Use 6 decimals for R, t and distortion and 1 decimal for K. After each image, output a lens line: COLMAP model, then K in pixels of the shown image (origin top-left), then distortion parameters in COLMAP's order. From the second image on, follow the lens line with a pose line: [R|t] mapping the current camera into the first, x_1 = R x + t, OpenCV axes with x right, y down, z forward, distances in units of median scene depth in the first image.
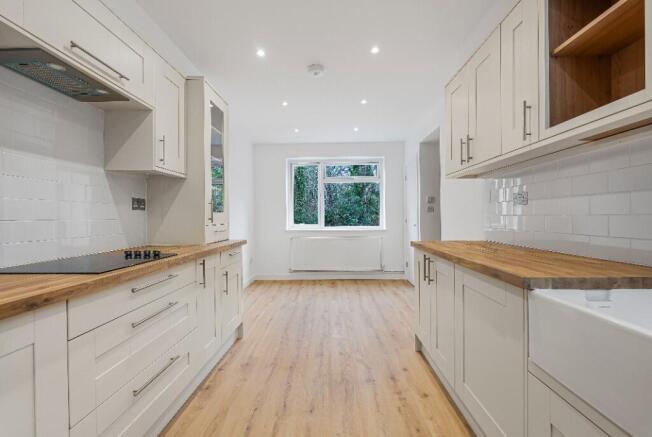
lens RADIAL K [[300.7, 0, 324.9], [0, 300.7, 218.5], [0, 0, 1]] dist [0.000577, 0.000027]
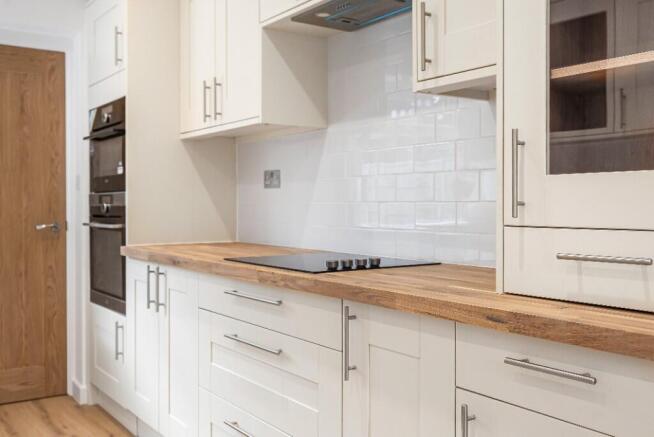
lens RADIAL K [[643.7, 0, 327.9], [0, 643.7, 211.9], [0, 0, 1]] dist [0.001536, 0.000000]
pose [[-0.792793, 0.014988, -0.609306, 0.046356], [0.001912, 0.999754, 0.022104, -0.001517], [0.609487, 0.016359, -0.792627, 0.640544]]
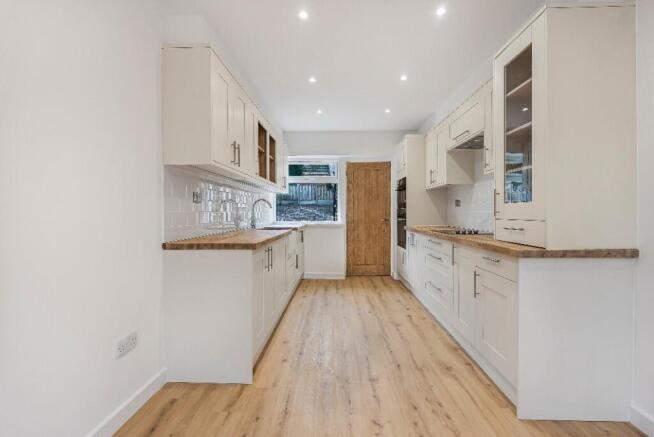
lens RADIAL K [[293.4, 0, 325.8], [0, 293.4, 215.1], [0, 0, 1]] dist [-0.001301, -0.000217]
pose [[-0.999921, 0.009490, 0.008272, 0.048959], [0.009622, 0.999823, 0.016141, -0.003639], [-0.008118, 0.016219, -0.999836, 0.866647]]
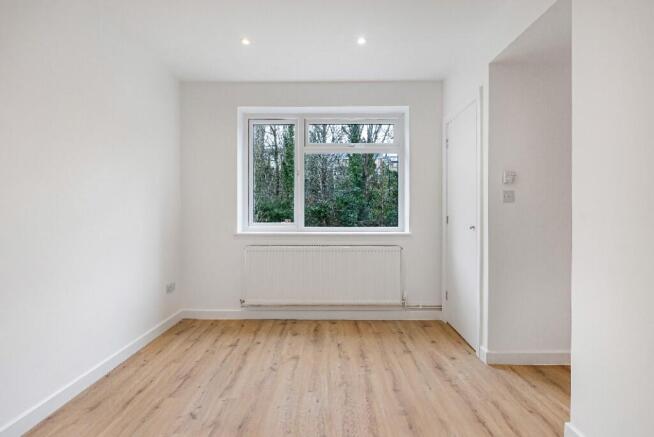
lens RADIAL K [[326.3, 0, 326.0], [0, 326.3, 217.5], [0, 0, 1]] dist [-0.003670, -0.000291]
pose [[0.999850, 0.009262, 0.014605, 0.033818], [-0.009413, 0.999902, 0.010351, 0.001066], [-0.014508, -0.010487, 0.999840, 0.395159]]
